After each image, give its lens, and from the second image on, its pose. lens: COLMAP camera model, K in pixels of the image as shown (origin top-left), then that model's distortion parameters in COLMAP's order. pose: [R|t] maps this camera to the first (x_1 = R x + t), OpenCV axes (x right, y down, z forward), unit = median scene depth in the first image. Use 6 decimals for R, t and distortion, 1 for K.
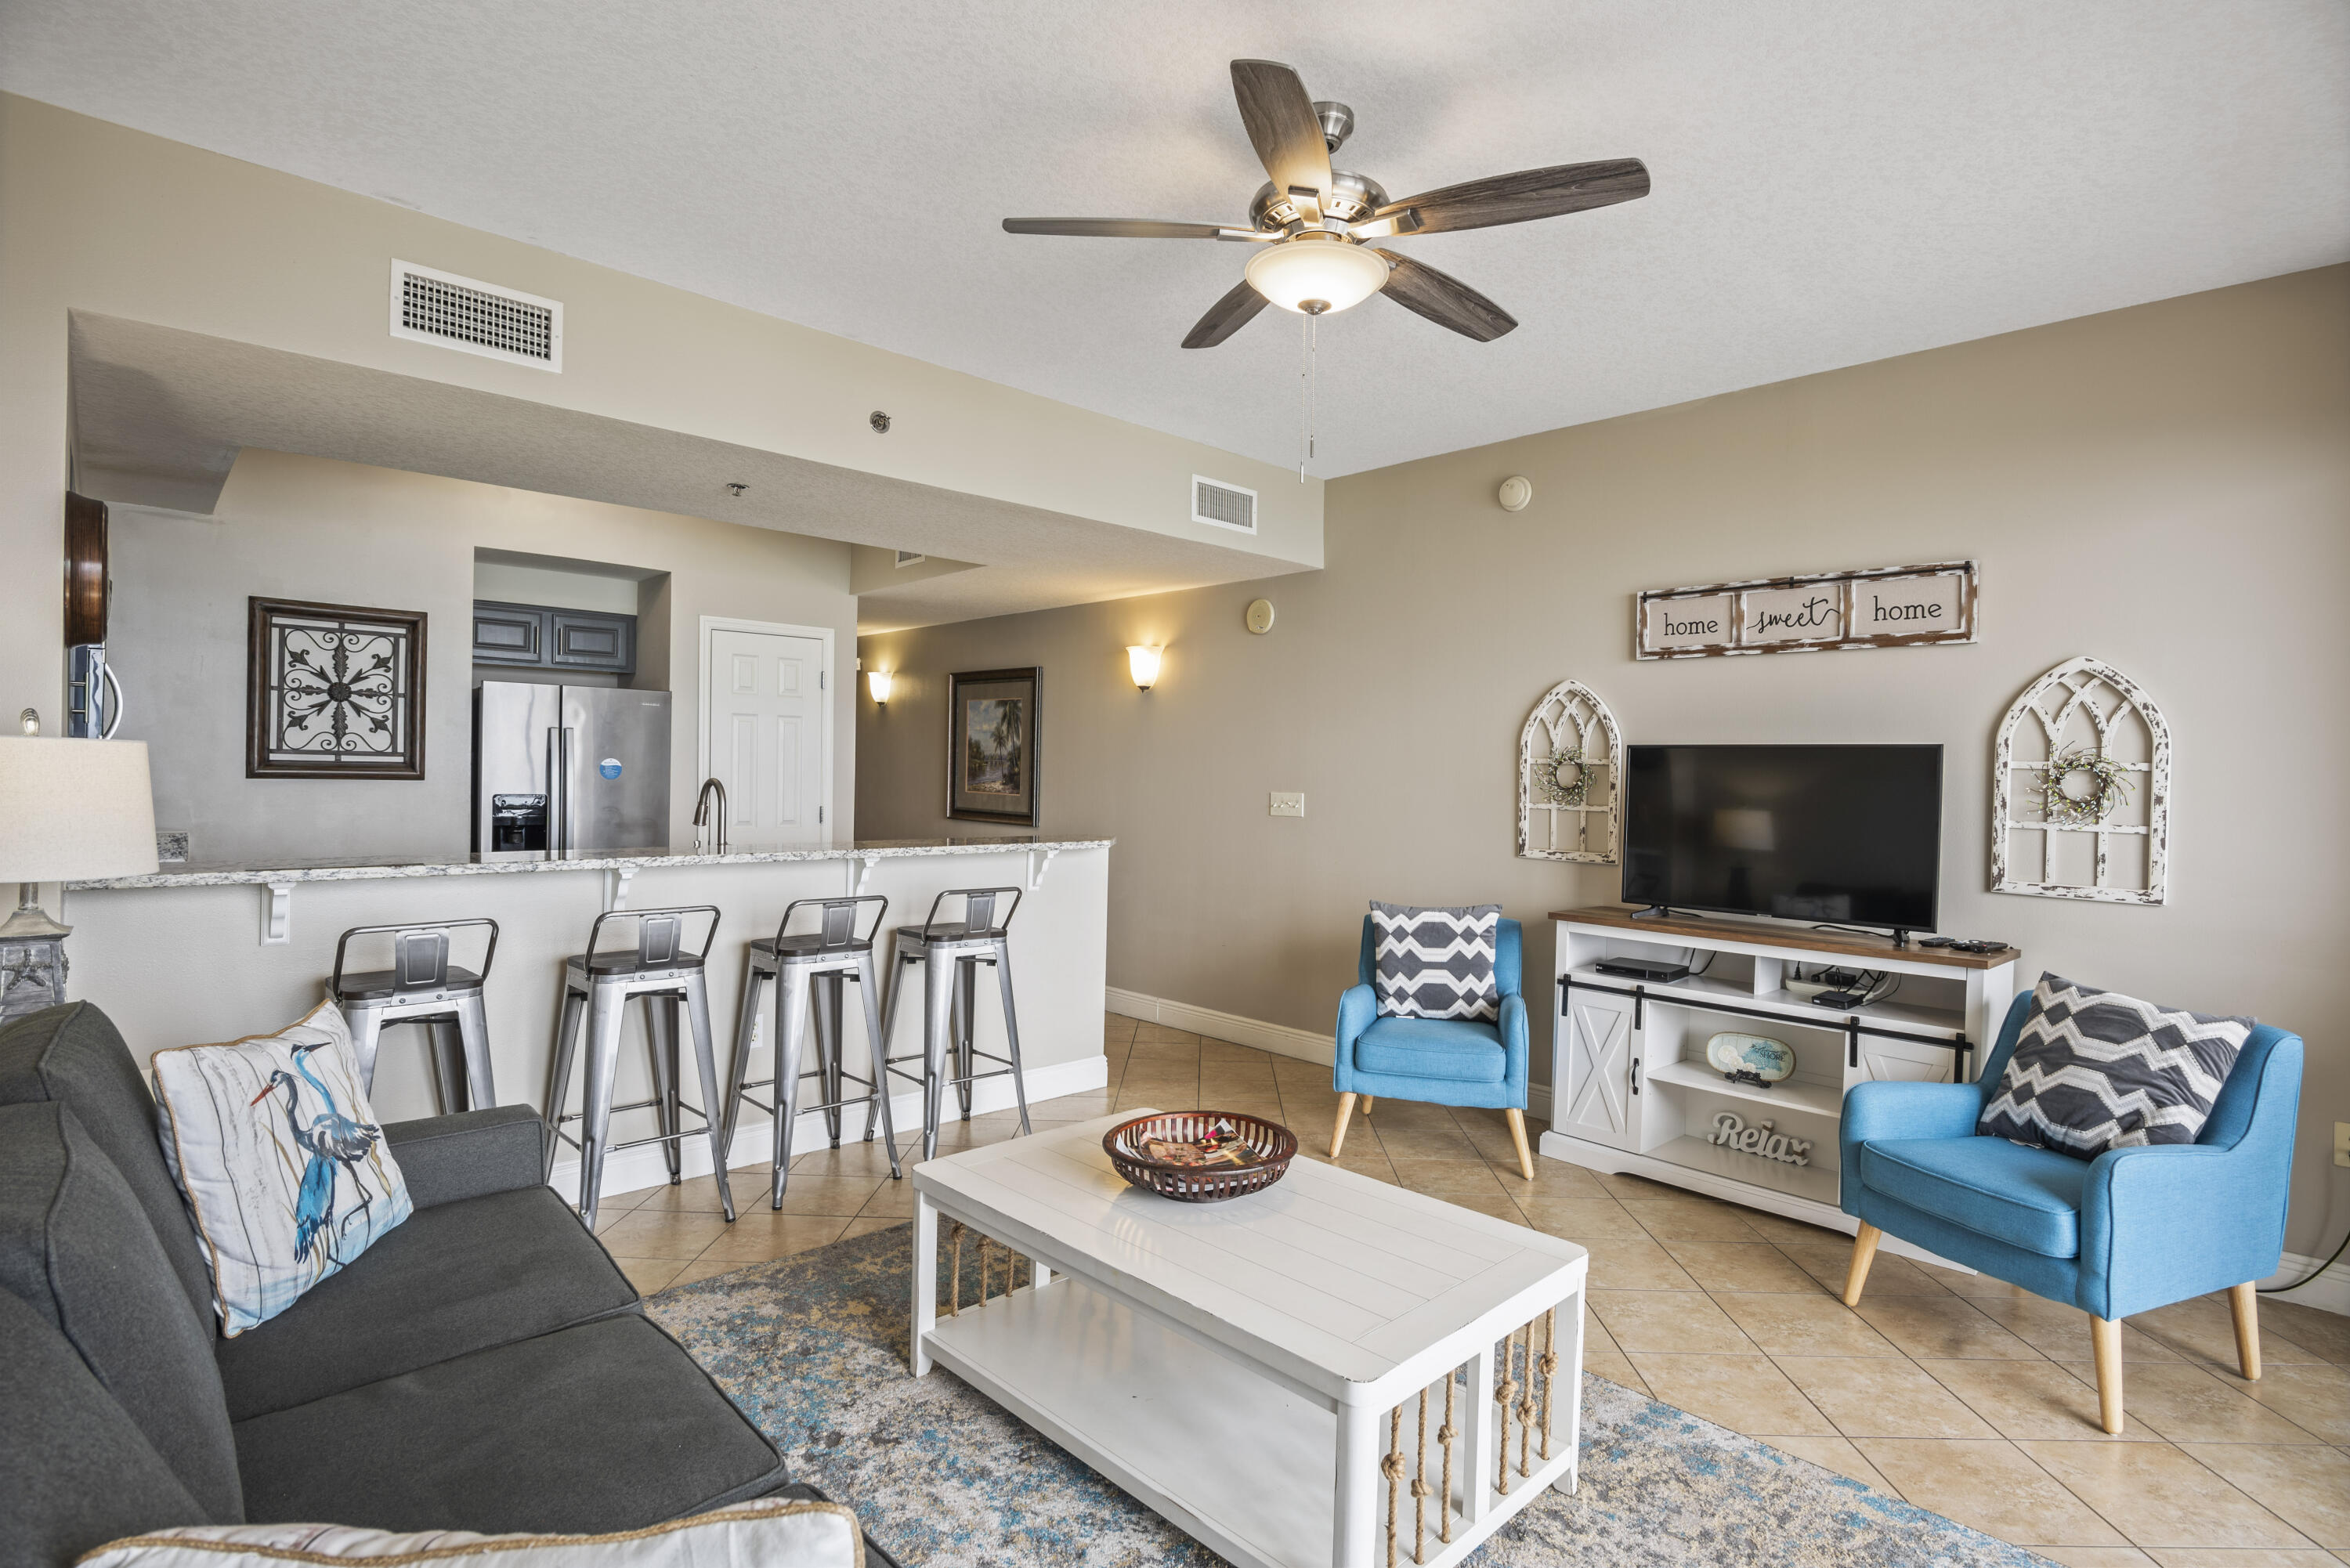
lens RADIAL K [[1150.9, 0, 1175.0], [0, 1150.9, 784.0], [0, 0, 1]] dist [-0.018016, 0.000330]
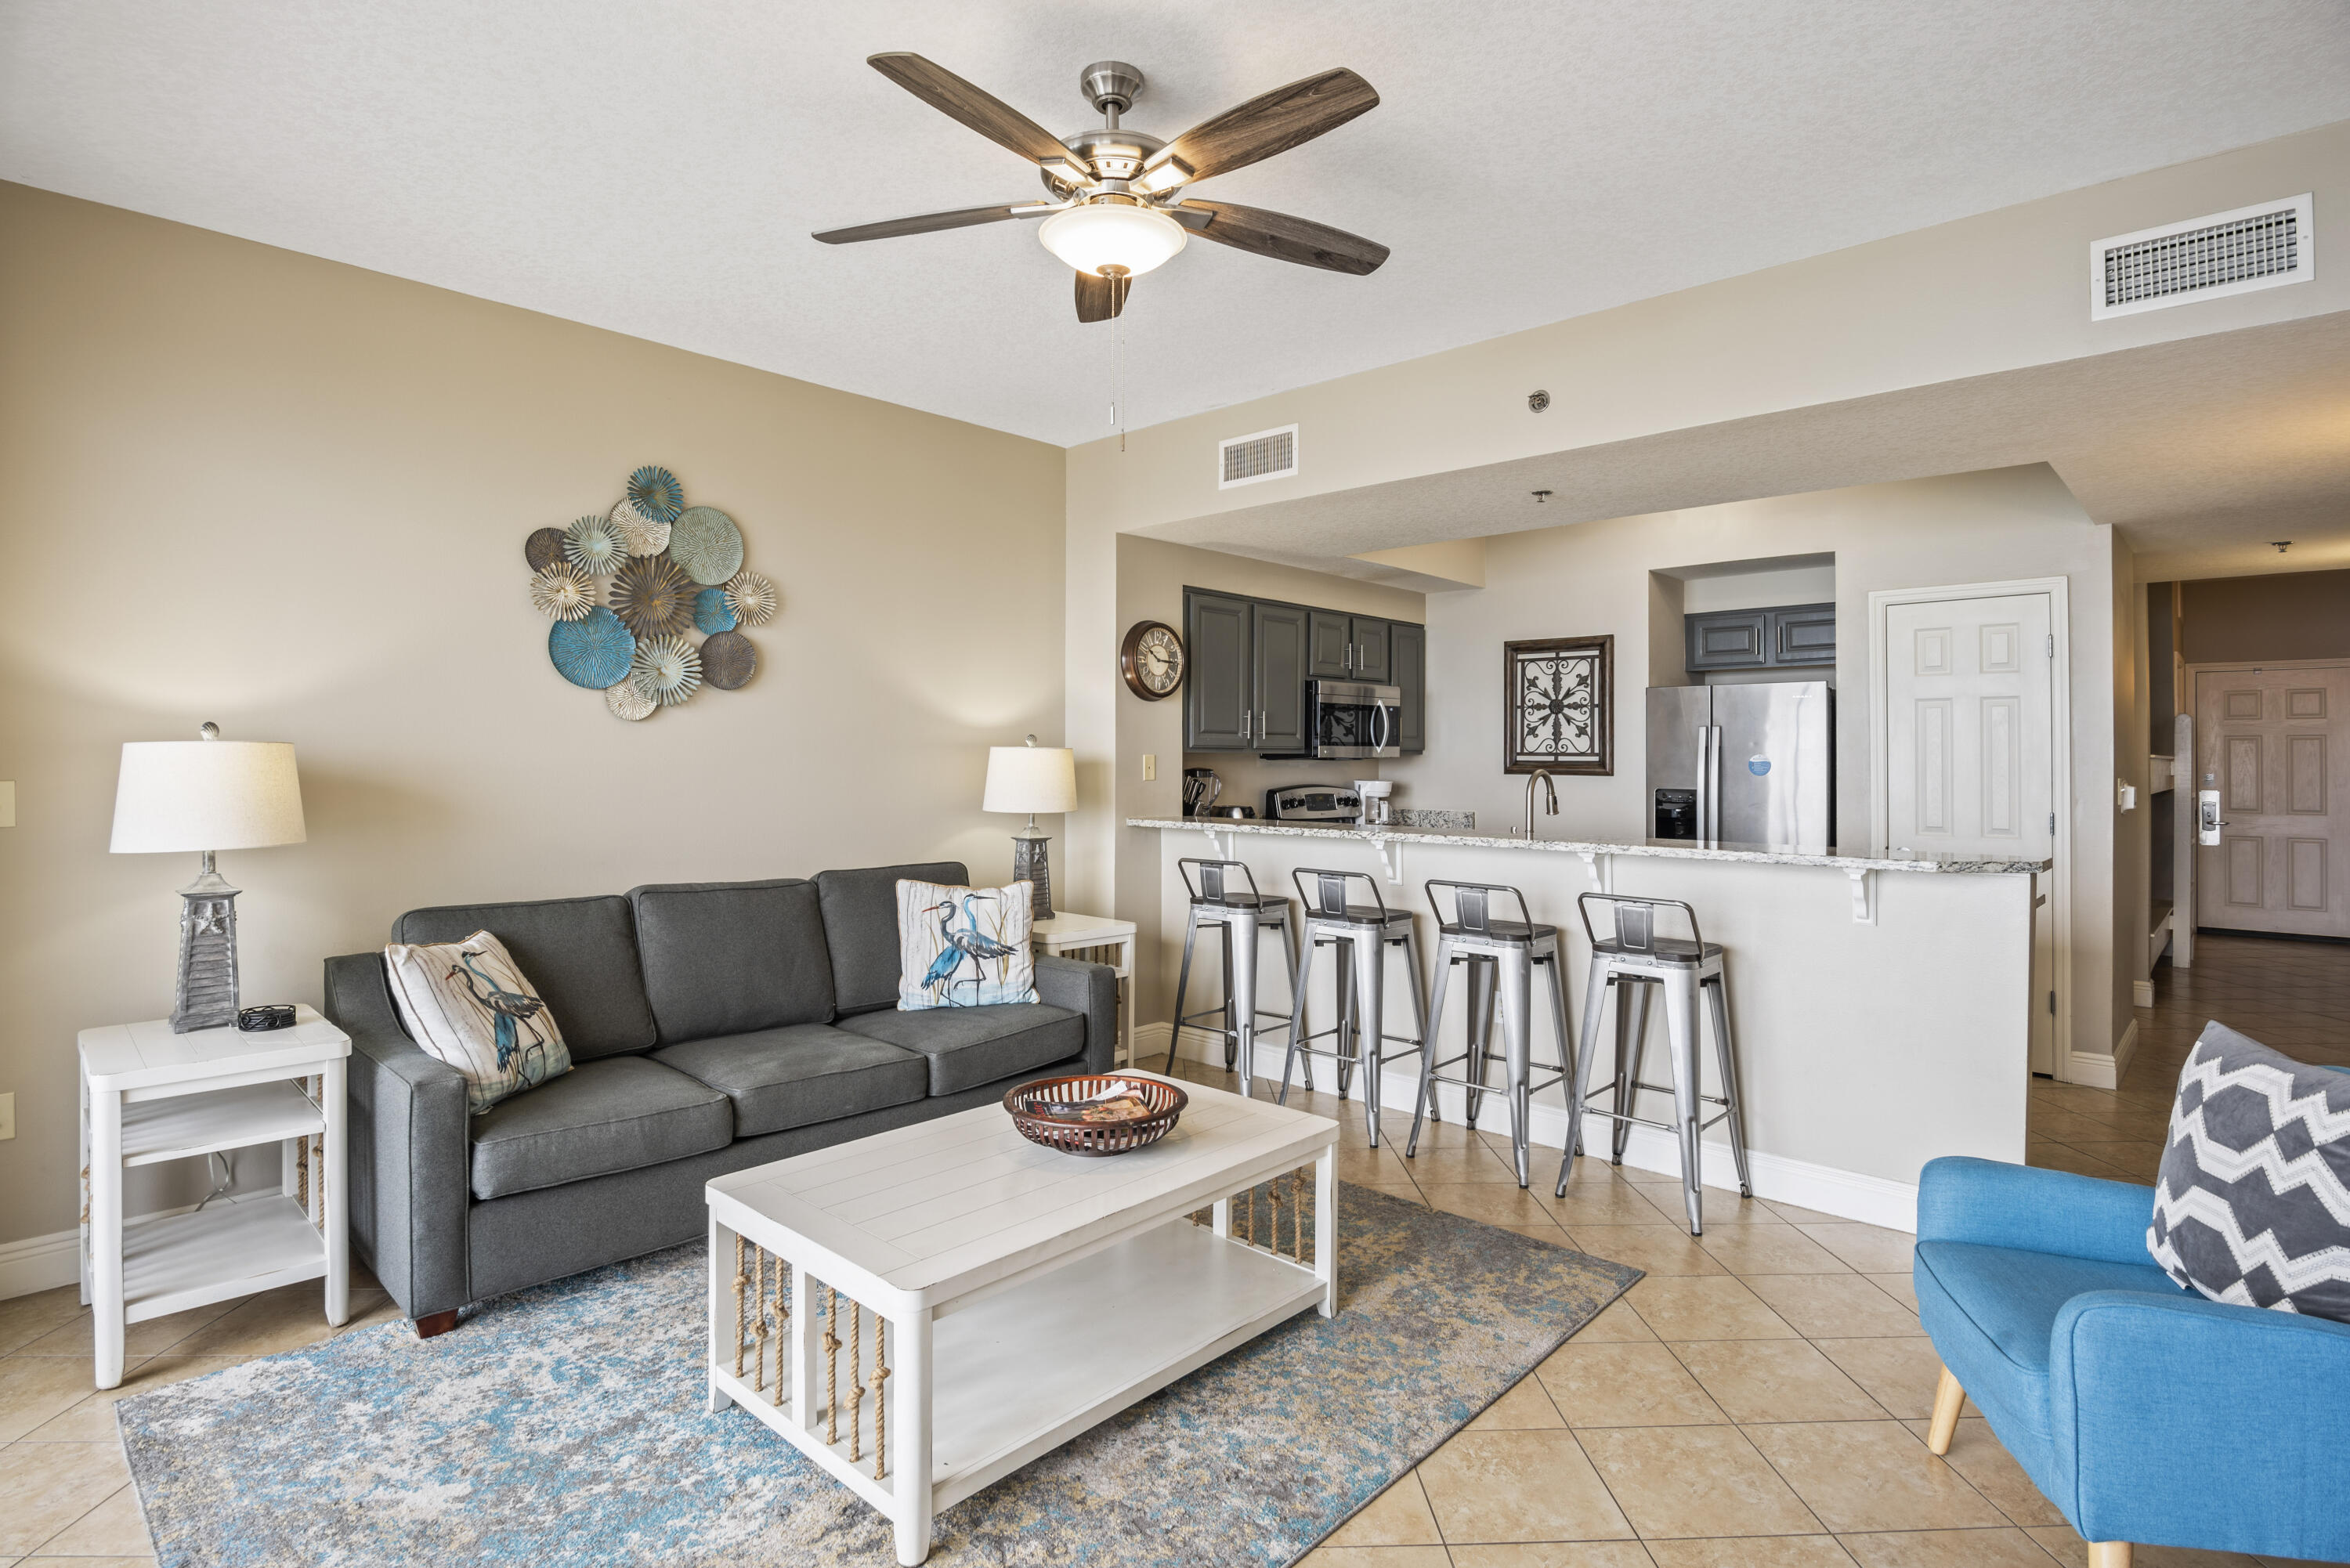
lens RADIAL K [[1174.8, 0, 1179.0], [0, 1174.8, 740.6], [0, 0, 1]] dist [-0.023318, 0.001448]
pose [[0.063912, -0.033693, -0.997387, 0.553898], [-0.013885, 0.999303, -0.034647, 0.008792], [0.997859, 0.016063, 0.063400, 0.500040]]
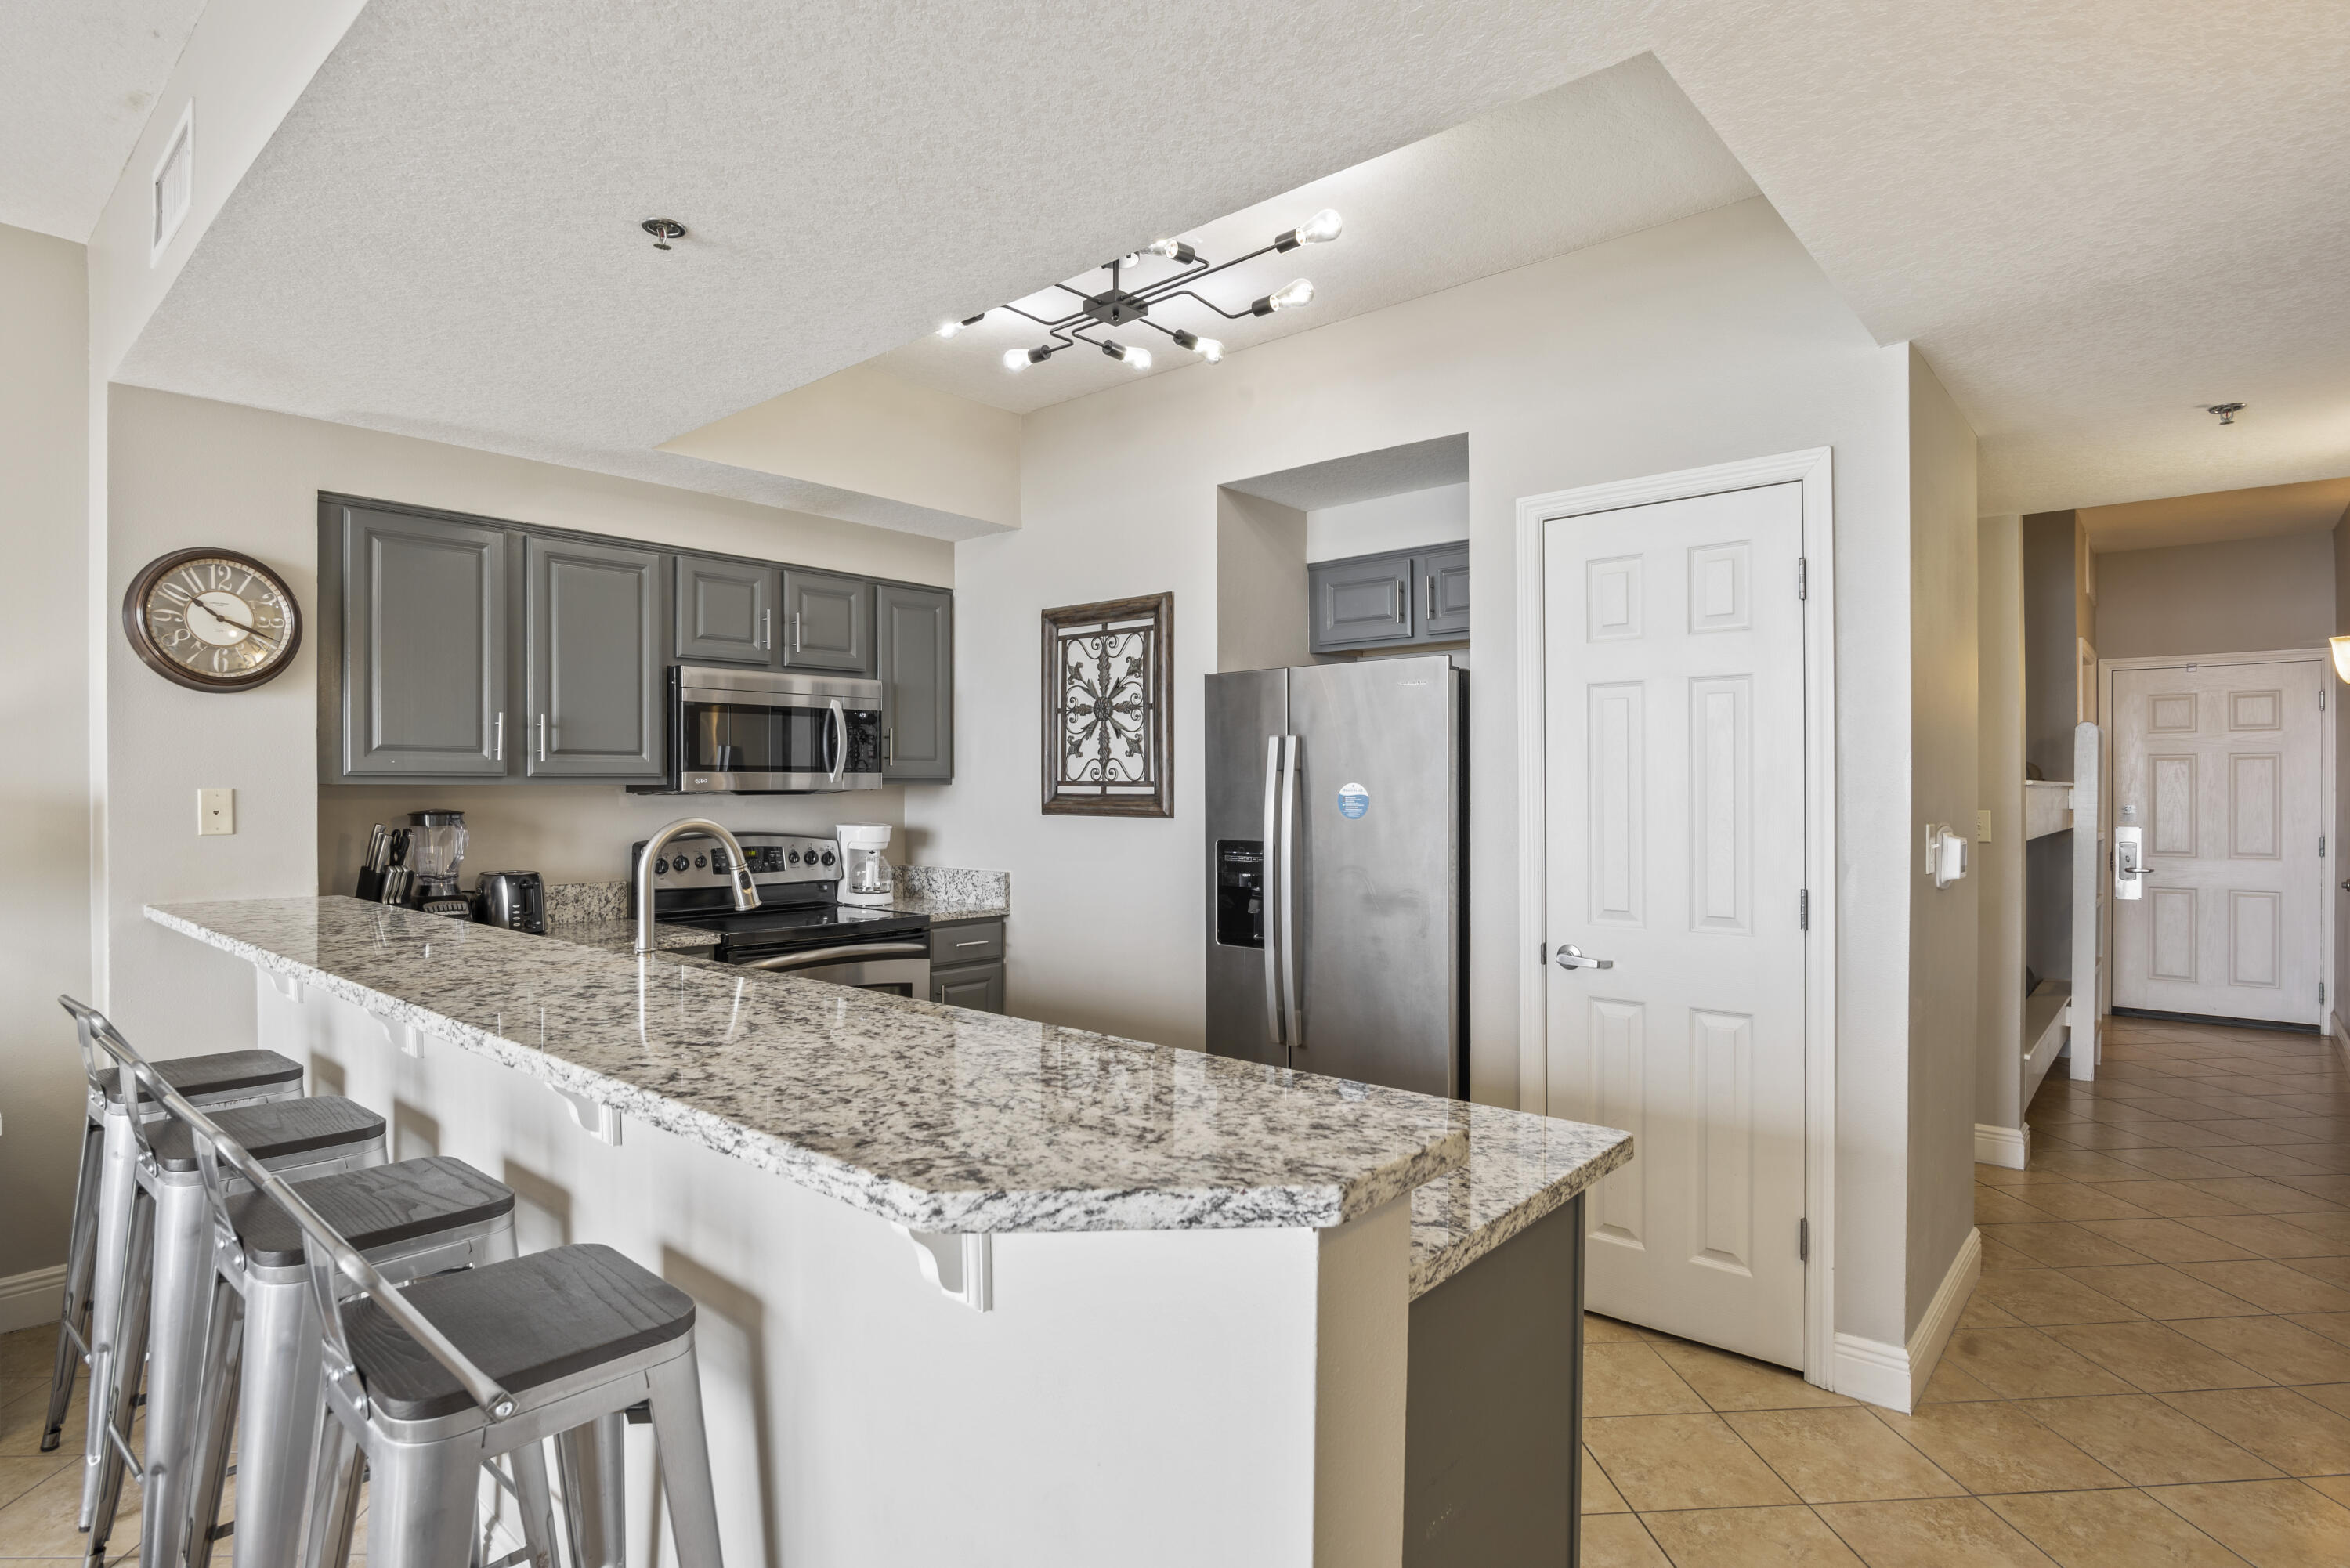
lens RADIAL K [[1187.5, 0, 1175.0], [0, 1187.5, 784.0], [0, 0, 1]] dist [-0.019805, 0.001222]
pose [[0.097306, -0.022100, -0.995009, 0.113988], [-0.008202, 0.999702, -0.023007, -0.008216], [0.995221, 0.010400, 0.097095, 0.978611]]
